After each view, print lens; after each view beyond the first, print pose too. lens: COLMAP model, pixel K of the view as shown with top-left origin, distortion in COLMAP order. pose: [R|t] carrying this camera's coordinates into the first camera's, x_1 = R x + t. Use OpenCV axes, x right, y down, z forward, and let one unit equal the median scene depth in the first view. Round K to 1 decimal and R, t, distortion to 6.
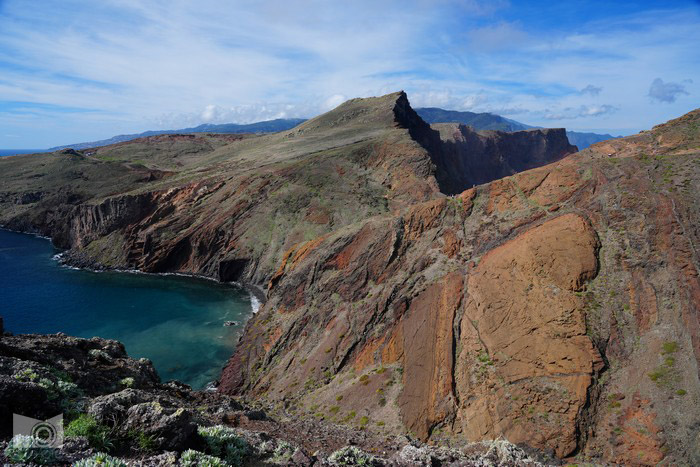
lens RADIAL K [[474.5, 0, 348.9], [0, 474.5, 232.6], [0, 0, 1]] dist [0.002190, 0.000265]
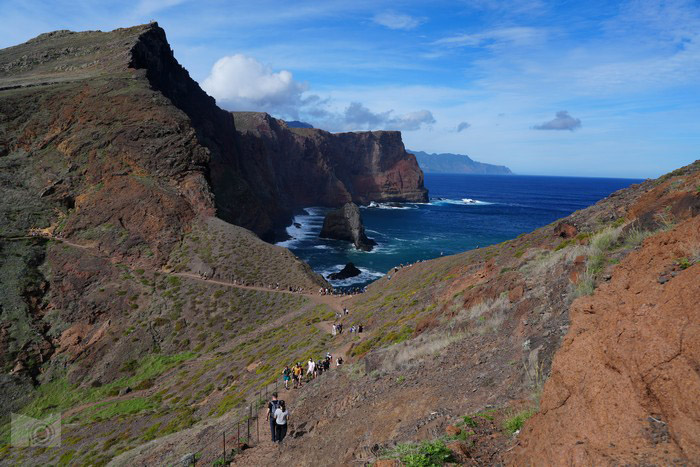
lens RADIAL K [[561.0, 0, 350.0], [0, 561.0, 233.6], [0, 0, 1]] dist [0.004575, 0.002786]
pose [[0.932131, -0.023305, 0.361371, 0.114389], [0.041937, 0.998160, -0.043802, -0.042758], [-0.359685, 0.055984, 0.931393, 0.490446]]
